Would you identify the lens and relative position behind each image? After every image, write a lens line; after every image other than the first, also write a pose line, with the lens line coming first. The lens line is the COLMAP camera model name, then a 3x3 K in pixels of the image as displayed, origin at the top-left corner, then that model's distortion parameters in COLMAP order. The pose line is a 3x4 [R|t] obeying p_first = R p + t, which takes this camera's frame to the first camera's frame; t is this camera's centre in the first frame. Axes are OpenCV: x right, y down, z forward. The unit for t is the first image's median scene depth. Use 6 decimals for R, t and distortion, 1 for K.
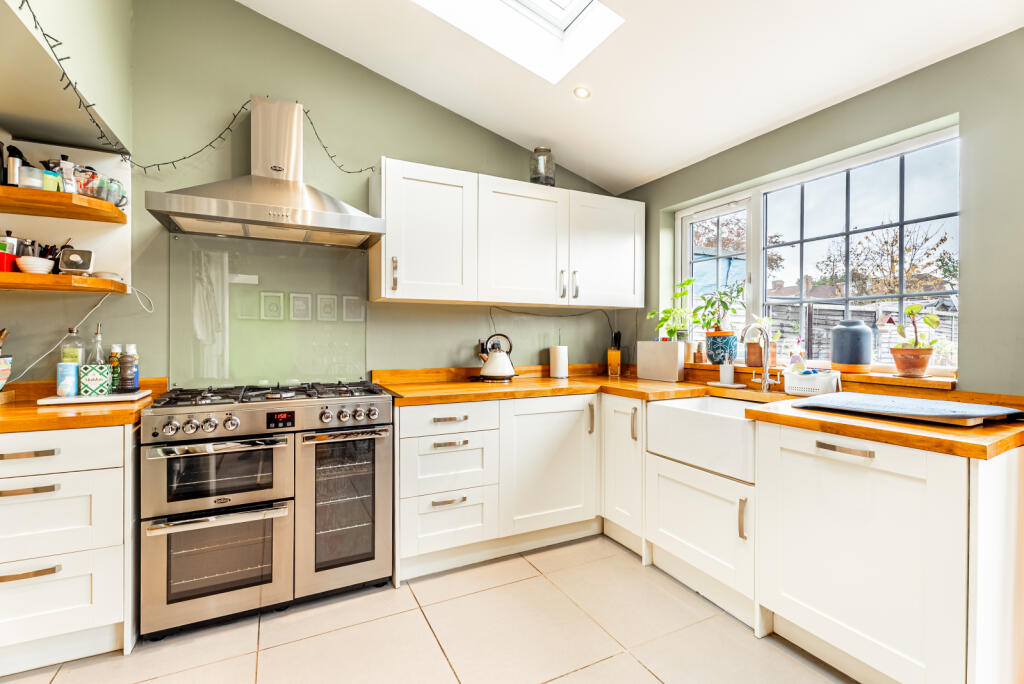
lens RADIAL K [[461.6, 0, 498.1], [0, 461.6, 340.5], [0, 0, 1]] dist [0.000805, 0.000313]
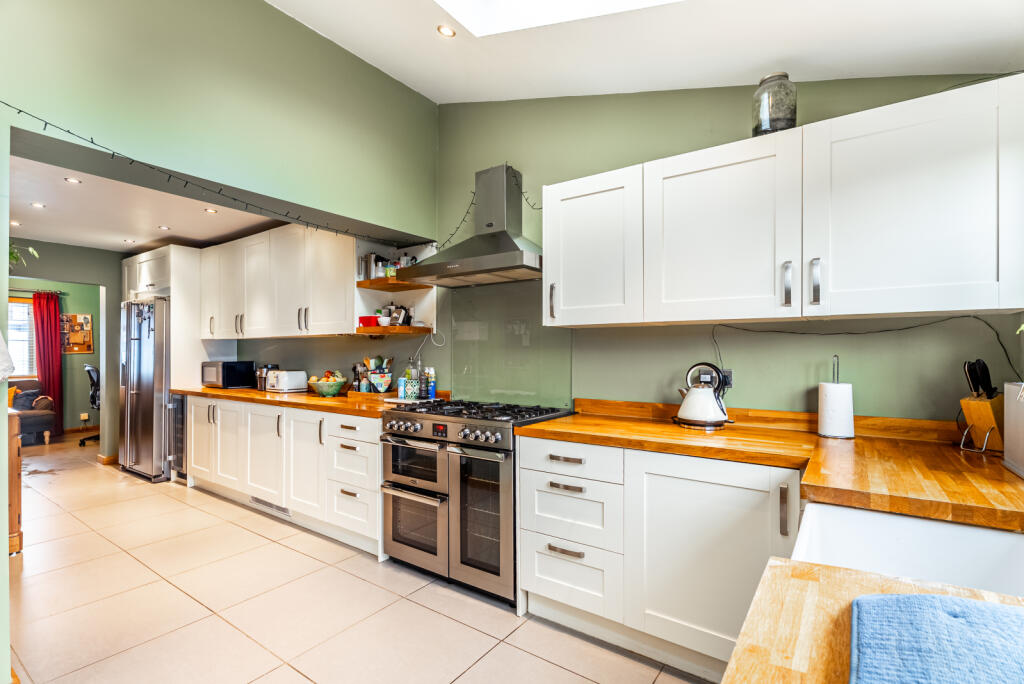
lens RADIAL K [[471.7, 0, 509.7], [0, 471.7, 353.7], [0, 0, 1]] dist [0.000993, 0.000159]
pose [[0.475068, -0.001782, -0.879947, 0.647301], [-0.008022, 0.999948, -0.006356, -0.027319], [0.879912, 0.010079, 0.475029, 0.467693]]
